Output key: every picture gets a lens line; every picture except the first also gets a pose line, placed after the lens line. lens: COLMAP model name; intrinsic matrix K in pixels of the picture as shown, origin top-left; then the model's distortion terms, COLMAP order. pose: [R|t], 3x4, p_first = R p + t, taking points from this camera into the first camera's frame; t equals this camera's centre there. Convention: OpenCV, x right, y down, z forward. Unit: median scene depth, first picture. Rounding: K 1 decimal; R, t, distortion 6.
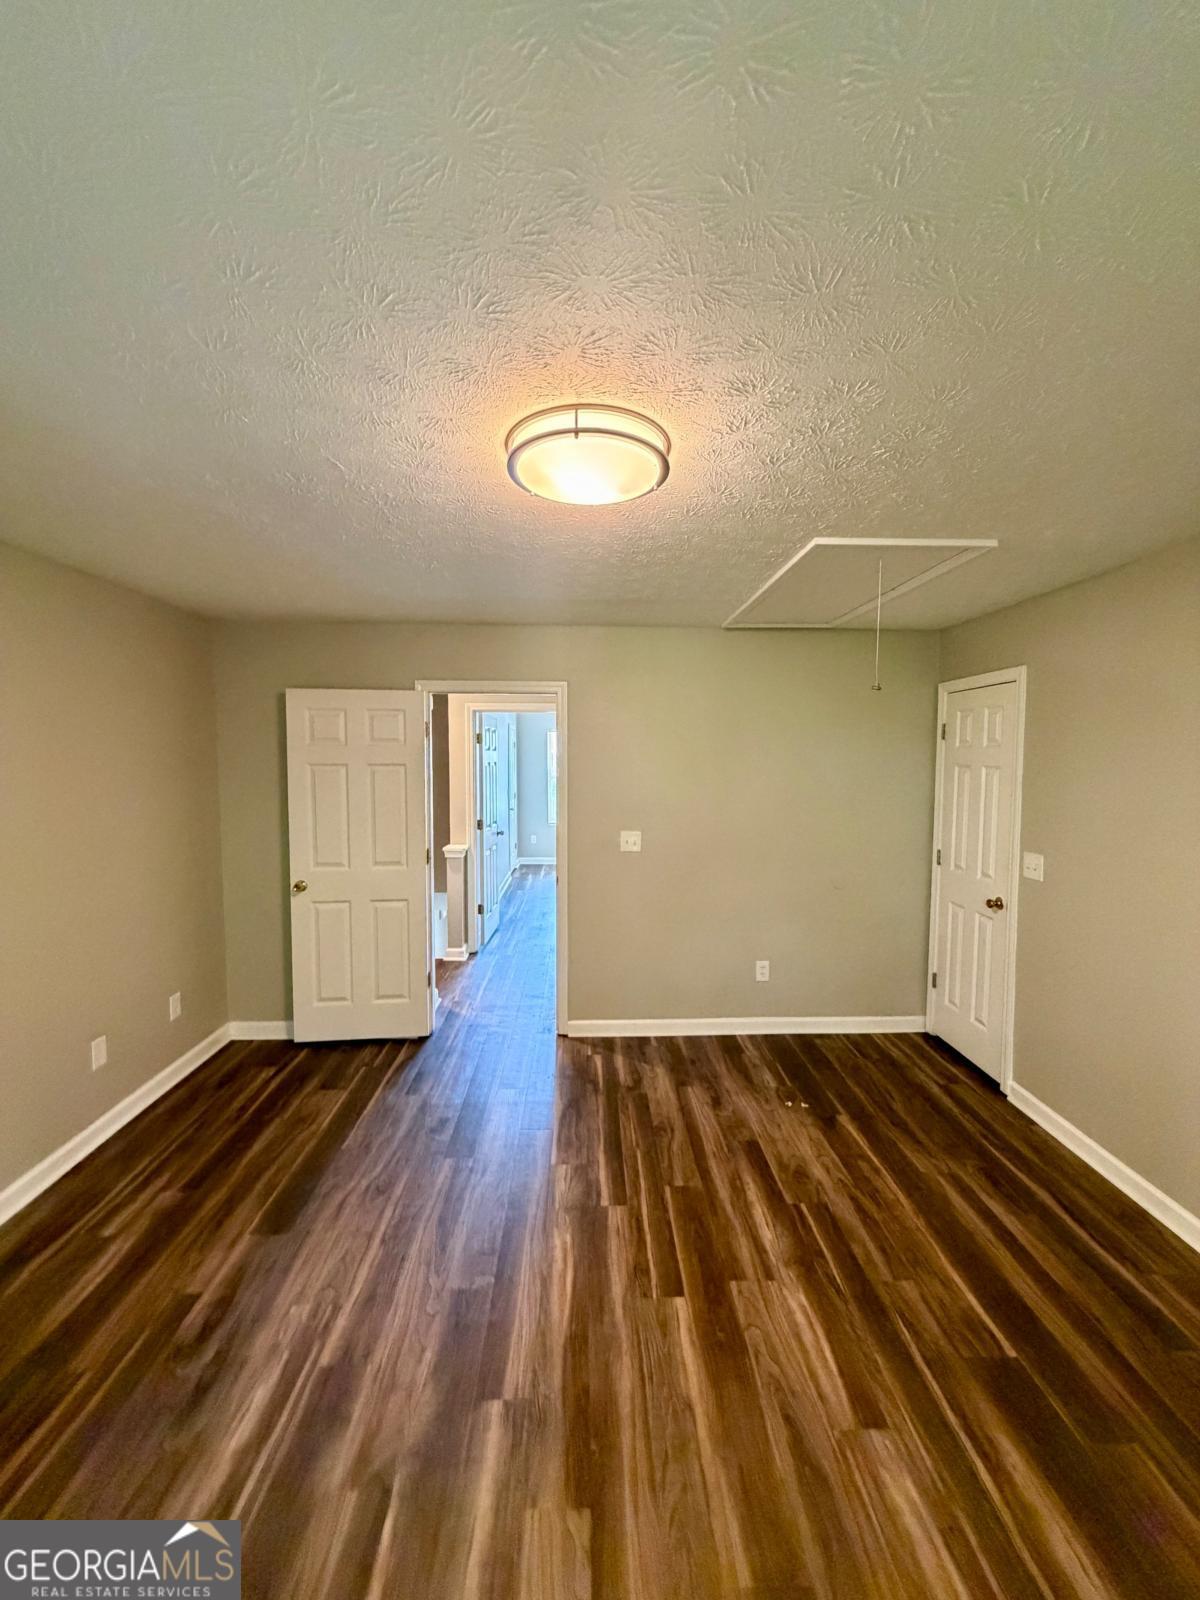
lens RADIAL K [[637.5, 0, 600.8], [0, 637.5, 795.3], [0, 0, 1]] dist [0.000183, -0.000105]
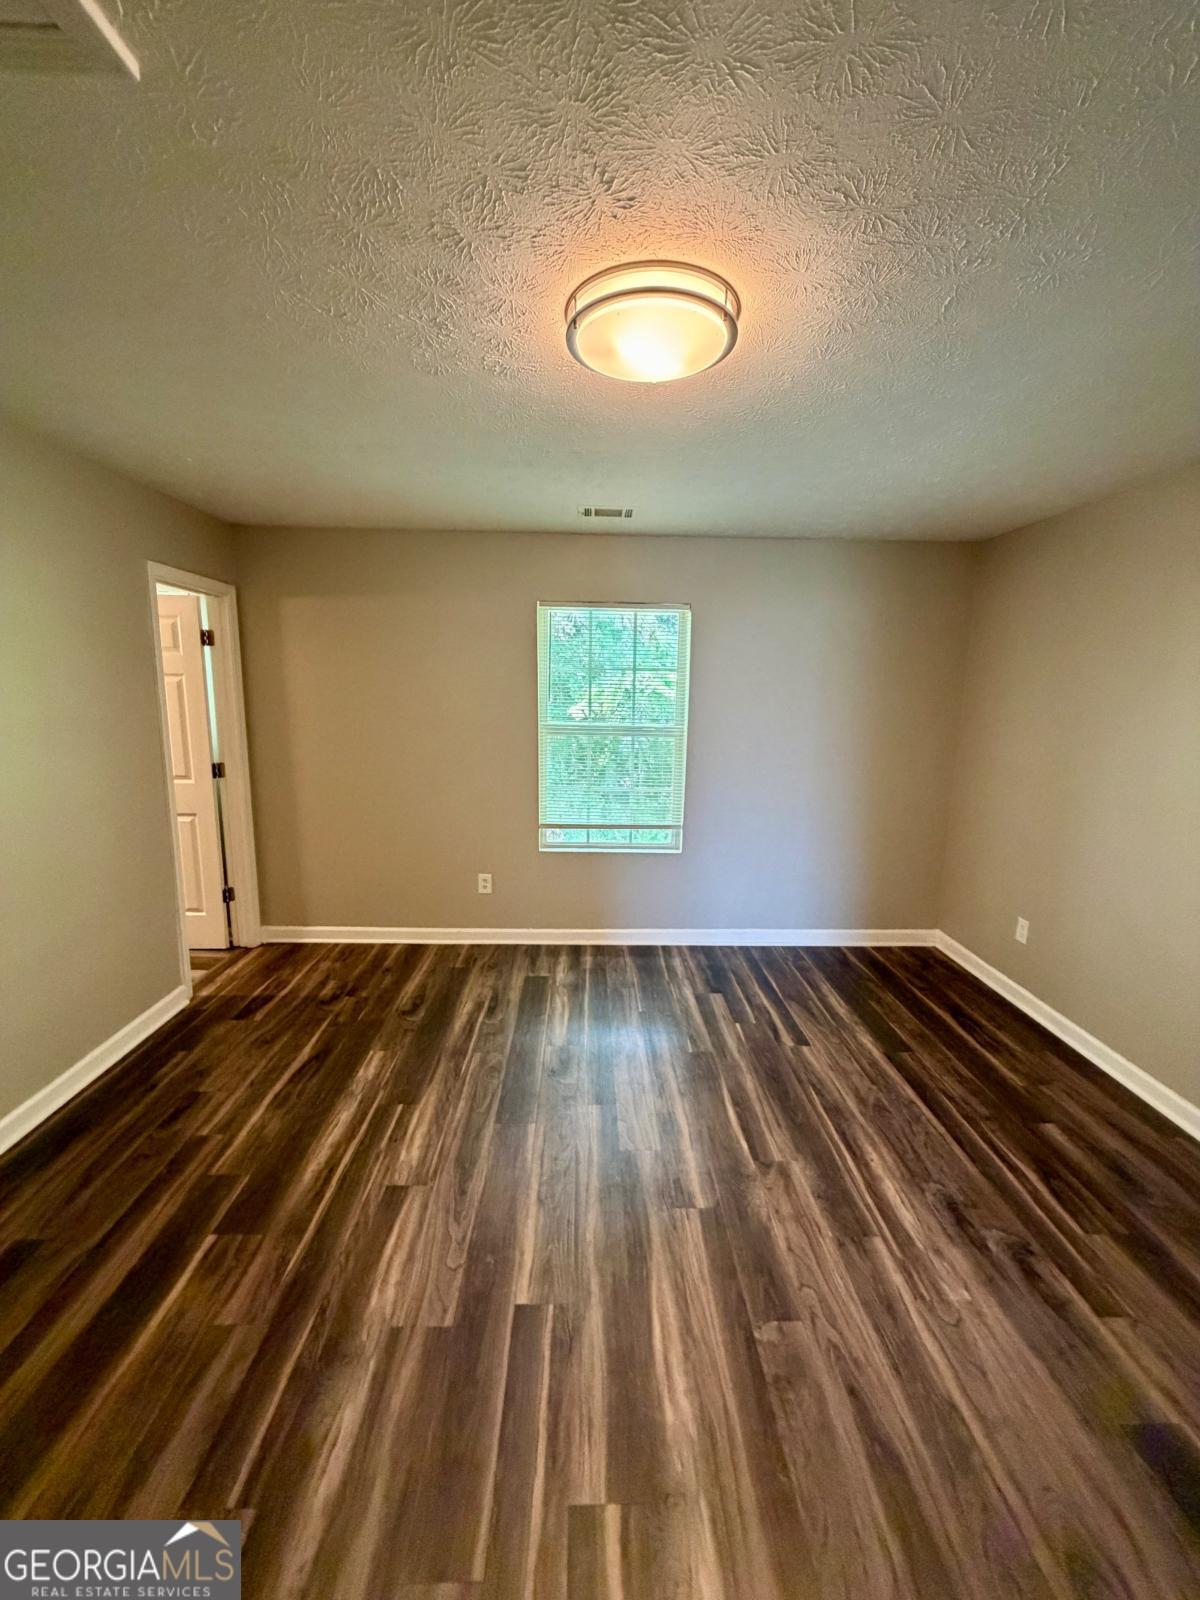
lens RADIAL K [[615.1, 0, 600.0], [0, 615.1, 800.0], [0, 0, 1]] dist [0.000967, 0.000027]
pose [[-0.999787, -0.020501, 0.002157, 0.033943], [-0.019411, 0.971493, 0.236273, -0.046490], [-0.006940, 0.236181, -0.971684, 1.702539]]
